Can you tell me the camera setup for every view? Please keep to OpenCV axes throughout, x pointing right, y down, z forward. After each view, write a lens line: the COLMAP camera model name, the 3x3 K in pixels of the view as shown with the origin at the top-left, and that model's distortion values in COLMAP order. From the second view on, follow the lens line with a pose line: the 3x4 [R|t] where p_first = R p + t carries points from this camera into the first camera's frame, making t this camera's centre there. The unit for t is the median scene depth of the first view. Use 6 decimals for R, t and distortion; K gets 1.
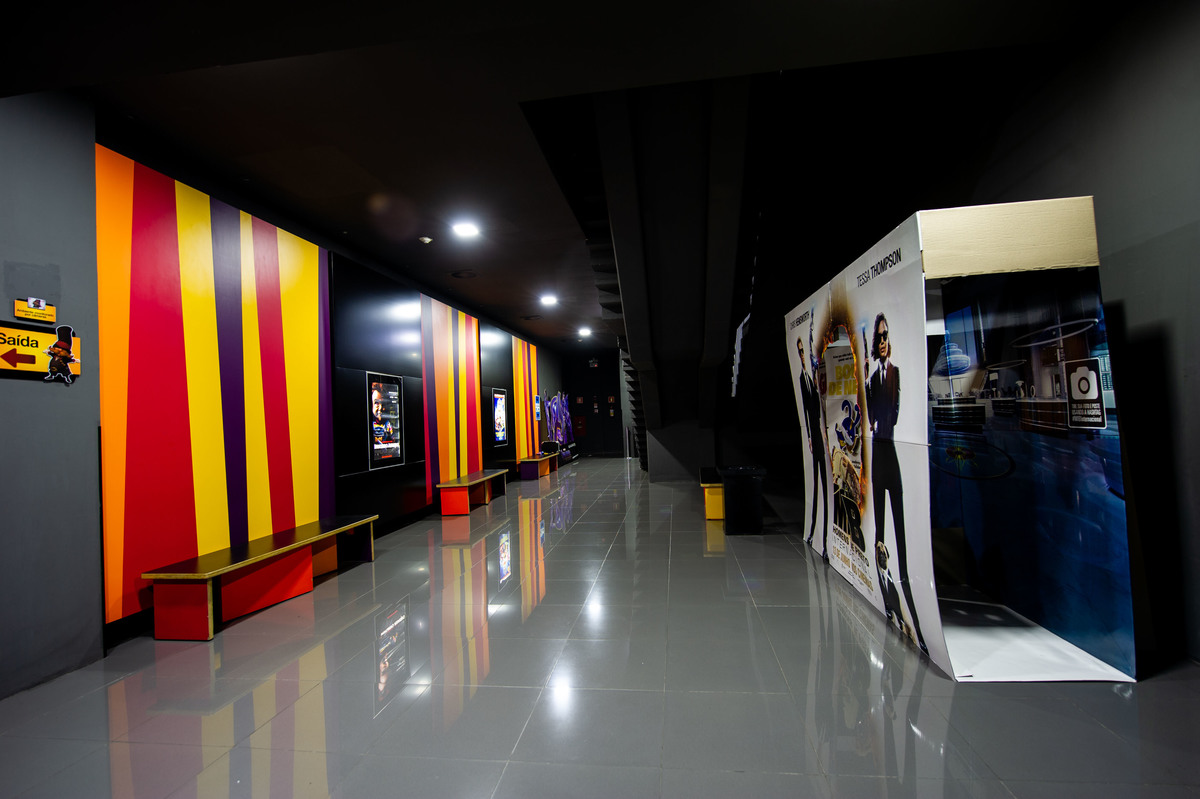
lens RADIAL K [[574.6, 0, 600.0], [0, 574.6, 399.5], [0, 0, 1]] dist [-0.000011, -0.000005]
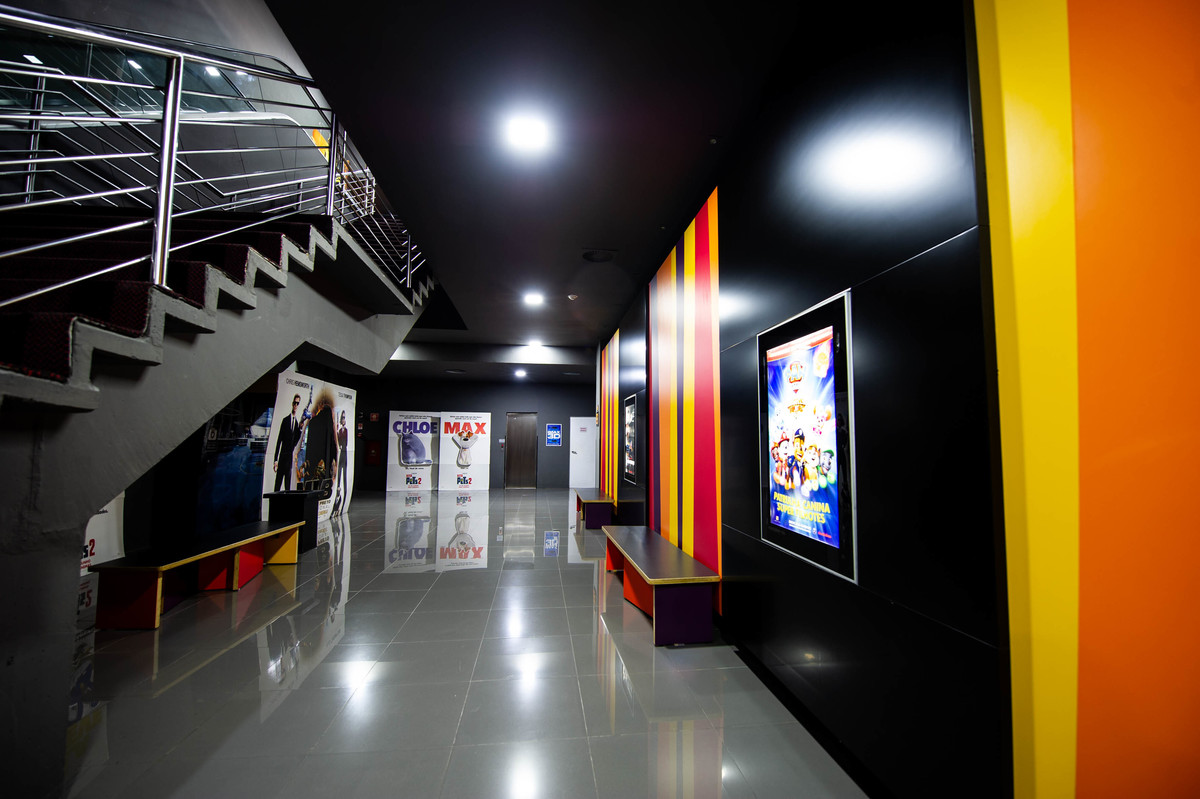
lens RADIAL K [[488.6, 0, 600.0], [0, 488.6, 399.5], [0, 0, 1]] dist [-0.031509, -0.000334]
pose [[-0.963354, 0.013178, -0.267910, -0.083876], [0.041336, 0.994155, -0.099737, 0.067695], [0.265029, -0.107156, -0.958268, 2.433886]]
